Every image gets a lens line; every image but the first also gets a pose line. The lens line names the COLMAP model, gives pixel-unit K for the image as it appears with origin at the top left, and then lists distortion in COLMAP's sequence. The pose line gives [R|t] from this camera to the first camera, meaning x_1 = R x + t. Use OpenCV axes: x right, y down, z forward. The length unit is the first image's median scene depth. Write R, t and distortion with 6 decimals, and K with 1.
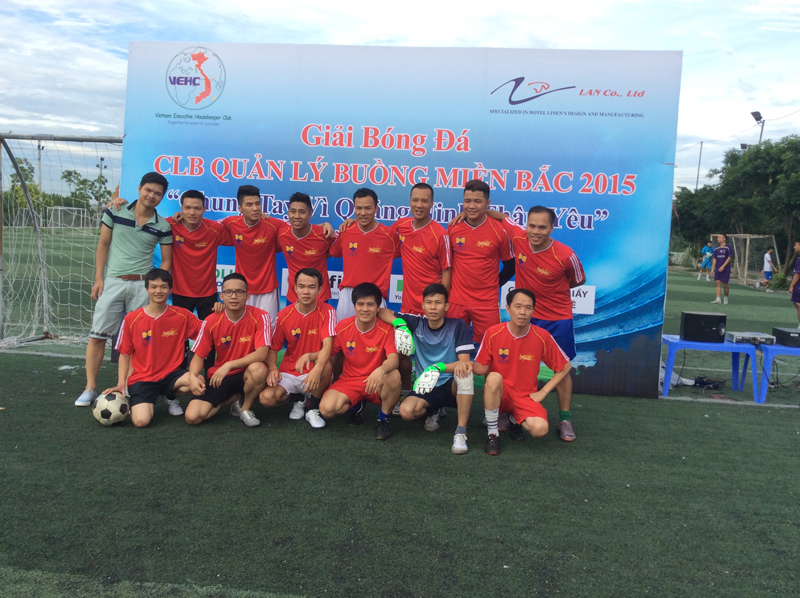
lens RADIAL K [[739.4, 0, 412.2], [0, 739.4, 341.4], [0, 0, 1]] dist [0.091676, -0.182914]
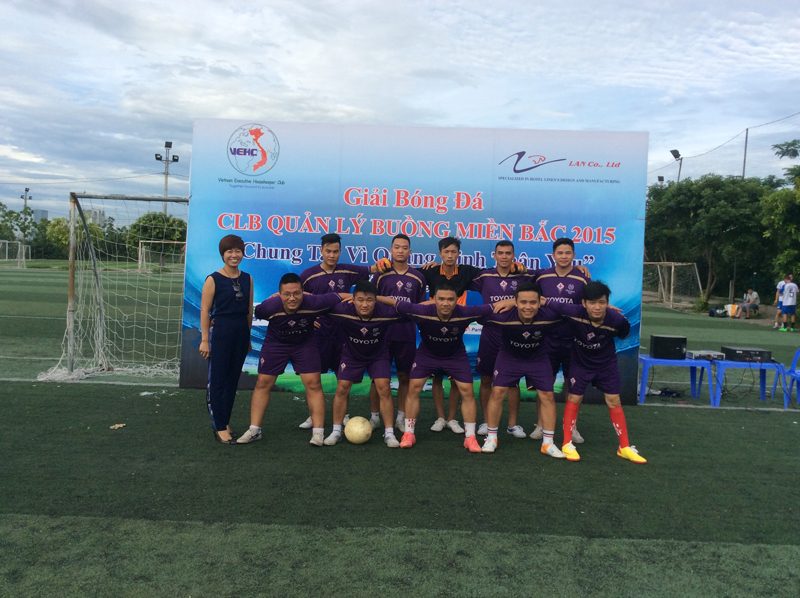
lens RADIAL K [[758.0, 0, 399.6], [0, 758.0, 338.5], [0, 0, 1]] dist [0.073797, -0.120941]
pose [[0.995444, -0.020989, 0.093007, -0.178799], [0.024630, 0.998967, -0.038176, 0.003935], [-0.092110, 0.040293, 0.994933, -0.233326]]
